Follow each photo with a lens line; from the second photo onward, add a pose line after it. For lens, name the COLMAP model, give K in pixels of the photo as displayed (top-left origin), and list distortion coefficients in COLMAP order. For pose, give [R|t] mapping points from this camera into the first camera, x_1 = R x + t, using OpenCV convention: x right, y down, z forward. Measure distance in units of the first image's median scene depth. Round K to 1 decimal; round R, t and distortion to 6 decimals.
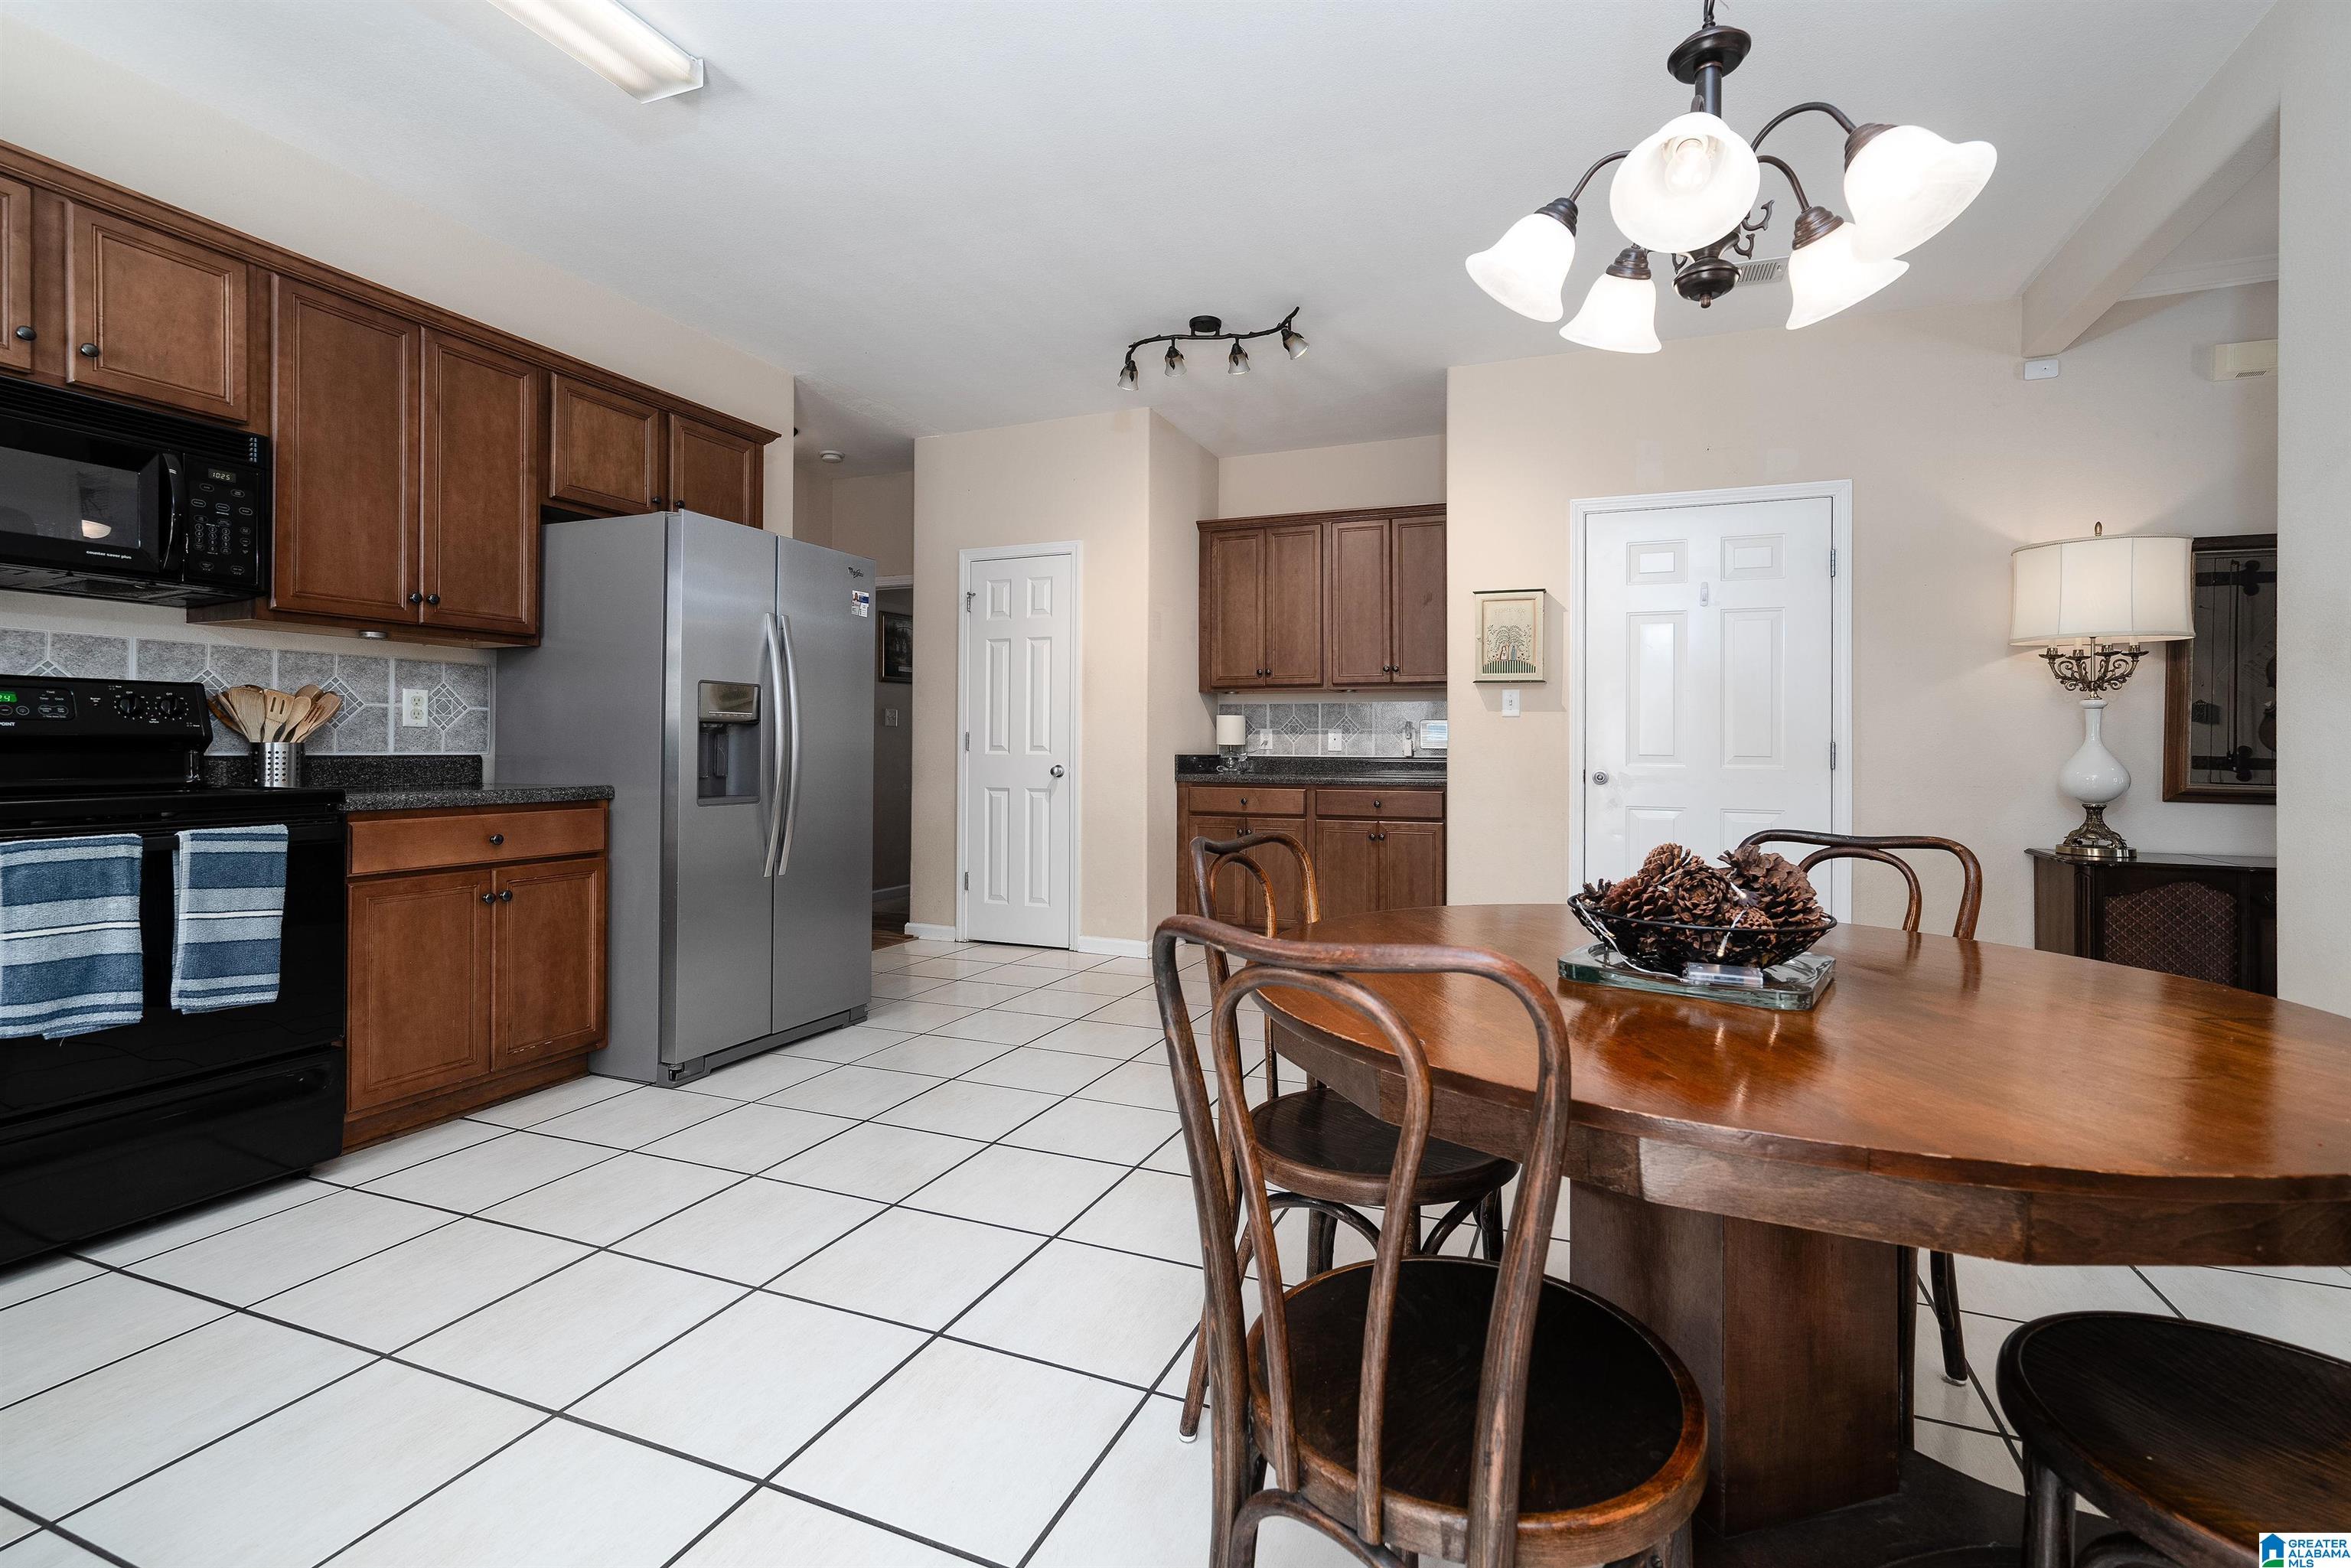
lens RADIAL K [[1084.4, 0, 1176.0], [0, 1084.4, 747.4], [0, 0, 1]] dist [0.001021, 0.000427]
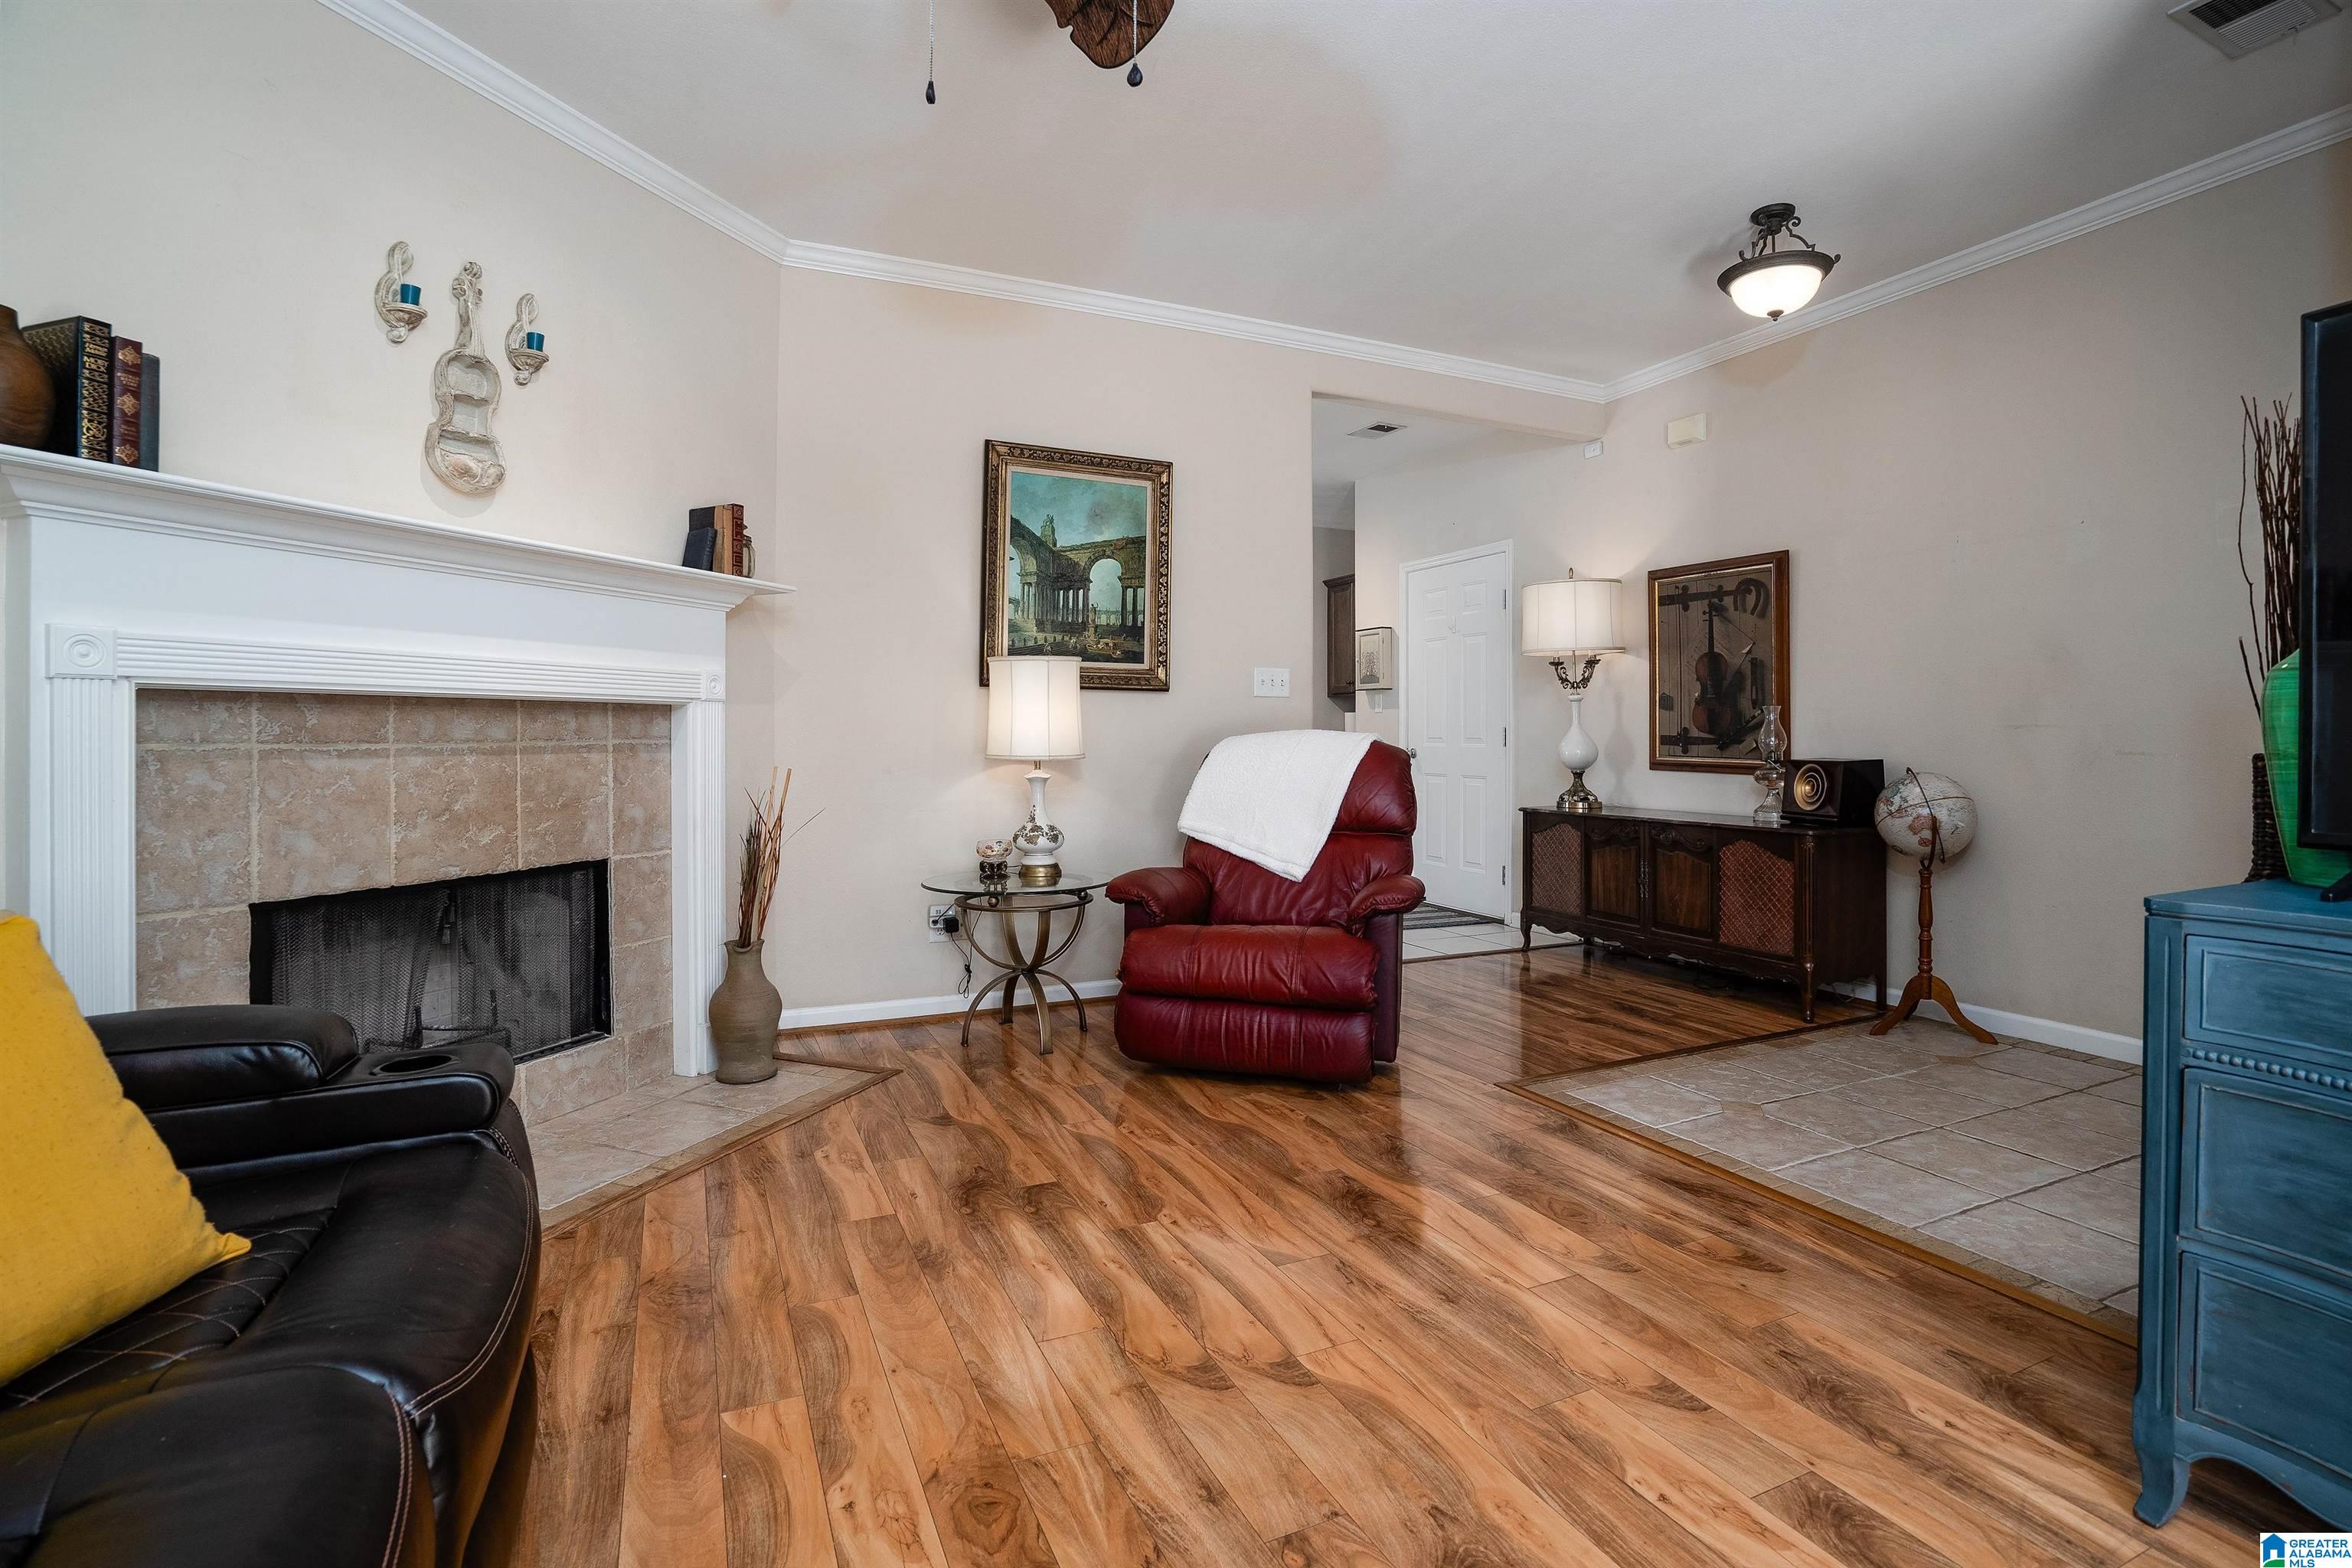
lens RADIAL K [[1084.9, 0, 1176.5], [0, 1084.9, 747.4], [0, 0, 1]] dist [0.001021, 0.000427]
pose [[0.739489, 0.003365, -0.673160, 1.395947], [-0.002175, 0.999994, 0.002611, 0.020705], [0.673165, -0.000467, 0.739492, -0.358785]]
